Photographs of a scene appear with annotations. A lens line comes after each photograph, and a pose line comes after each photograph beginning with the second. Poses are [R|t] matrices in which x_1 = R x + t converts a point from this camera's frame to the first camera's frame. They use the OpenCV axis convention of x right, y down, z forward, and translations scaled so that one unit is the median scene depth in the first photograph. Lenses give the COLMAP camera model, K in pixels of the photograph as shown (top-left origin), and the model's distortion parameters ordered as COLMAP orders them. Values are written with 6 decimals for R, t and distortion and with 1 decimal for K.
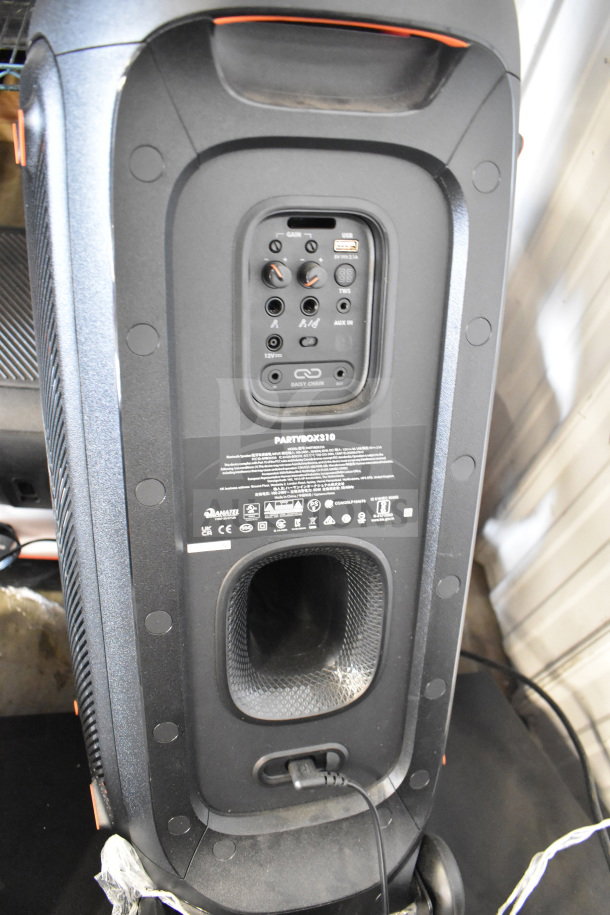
lens RADIAL K [[712.5, 0, 308.7], [0, 712.5, 448.8], [0, 0, 1]] dist [-0.097682, 0.005151]
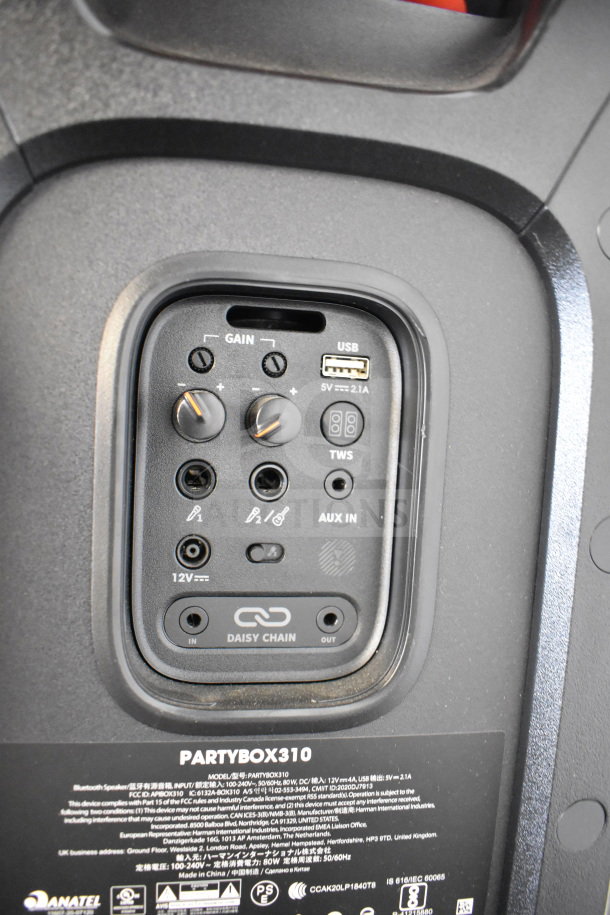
lens RADIAL K [[712.5, 0, 306.1], [0, 712.5, 451.1], [0, 0, 1]] dist [-0.097682, 0.005151]
pose [[0.995640, 0.031102, -0.087942, 0.068053], [-0.054501, 0.959078, -0.277847, -0.080717], [0.075702, 0.281428, 0.956592, 0.497221]]
